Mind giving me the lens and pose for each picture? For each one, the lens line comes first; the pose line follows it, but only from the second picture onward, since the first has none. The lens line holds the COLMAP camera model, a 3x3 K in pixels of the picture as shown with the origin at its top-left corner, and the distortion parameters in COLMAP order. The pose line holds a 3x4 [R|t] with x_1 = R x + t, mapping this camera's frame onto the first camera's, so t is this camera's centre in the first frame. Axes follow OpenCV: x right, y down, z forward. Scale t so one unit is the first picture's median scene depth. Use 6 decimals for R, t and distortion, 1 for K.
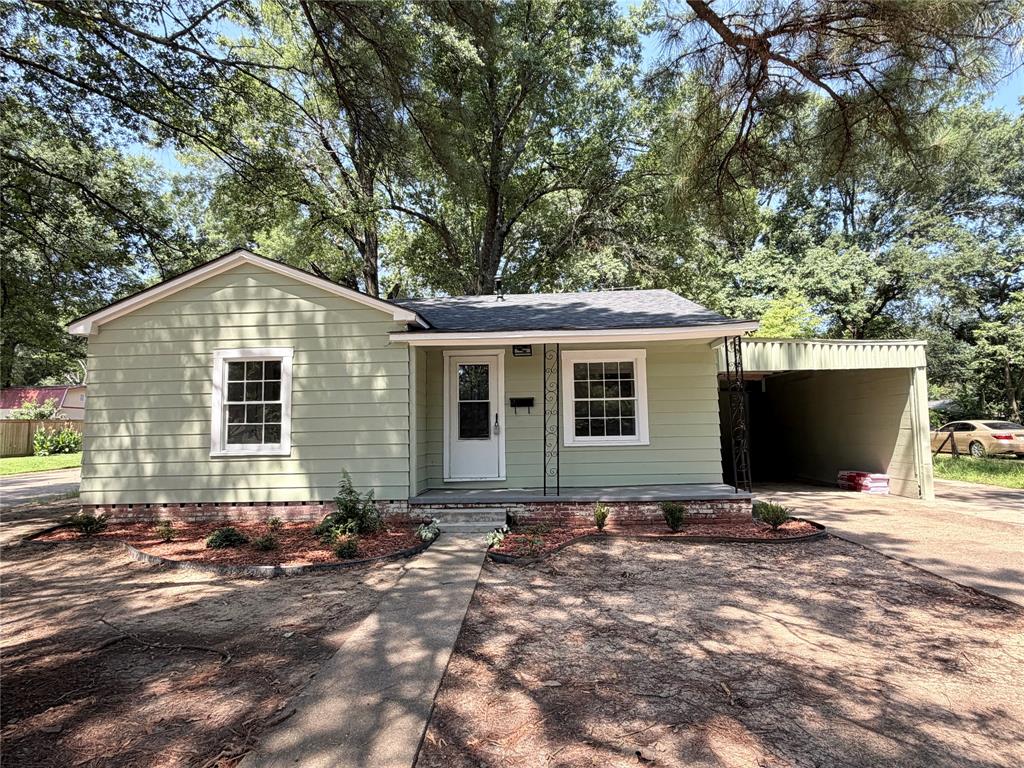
lens RADIAL K [[536.8, 0, 512.0], [0, 536.8, 384.0], [0, 0, 1]] dist [-0.000704, -0.001016]
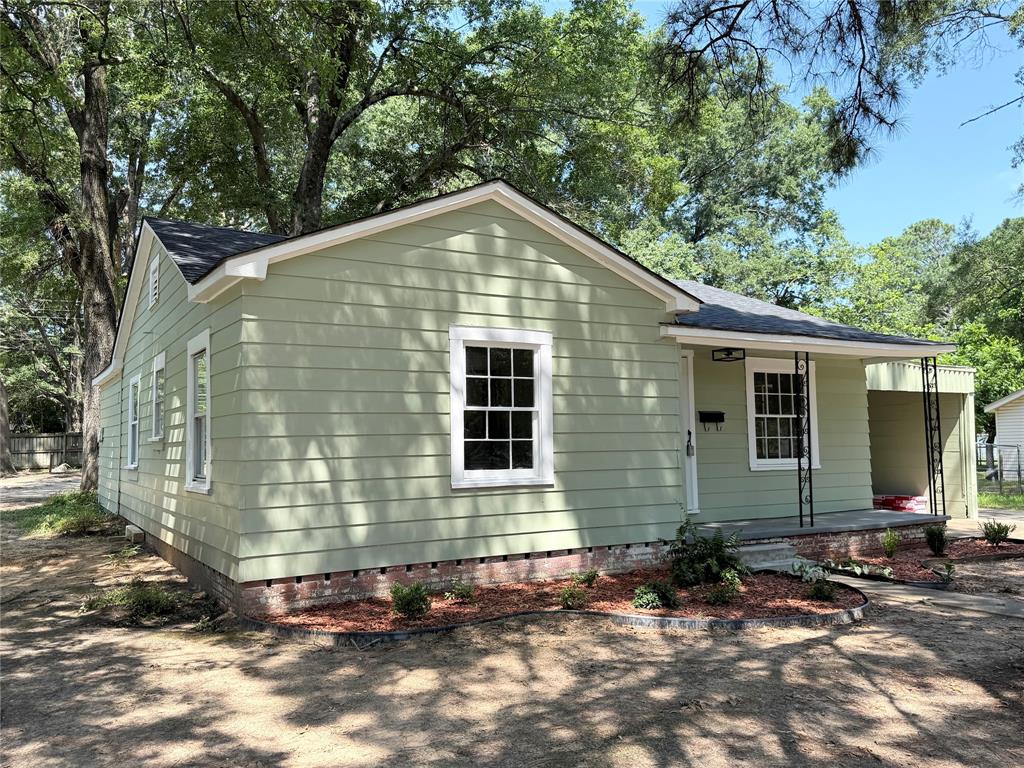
lens RADIAL K [[841.0, 0, 512.0], [0, 841.0, 384.0], [0, 0, 1]] dist [0.169317, -0.377415]
pose [[0.837241, 0.045859, 0.544907, -1.063470], [-0.047640, 0.998806, -0.010861, 0.014082], [-0.544754, -0.016866, 0.838426, 0.097305]]
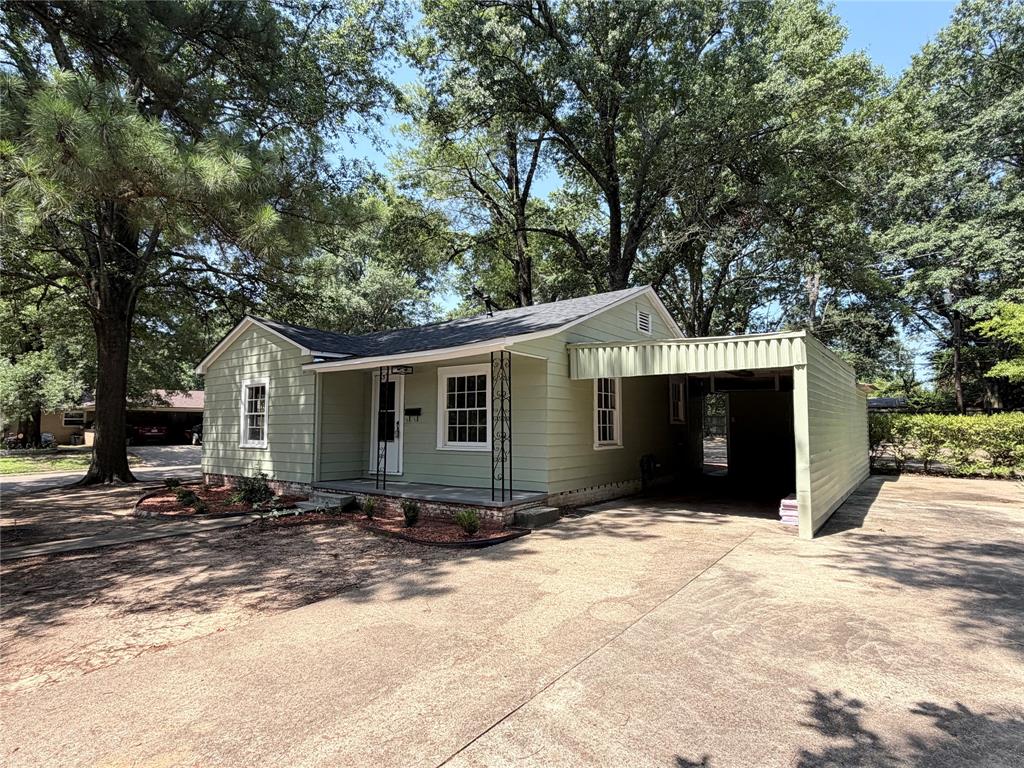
lens RADIAL K [[536.8, 0, 512.0], [0, 536.8, 384.0], [0, 0, 1]] dist [-0.000704, -0.001016]
pose [[0.825452, -0.029192, -0.563716, 1.002714], [0.037736, 0.999282, 0.003510, -0.027712], [0.563209, -0.024170, 0.825961, 0.144442]]
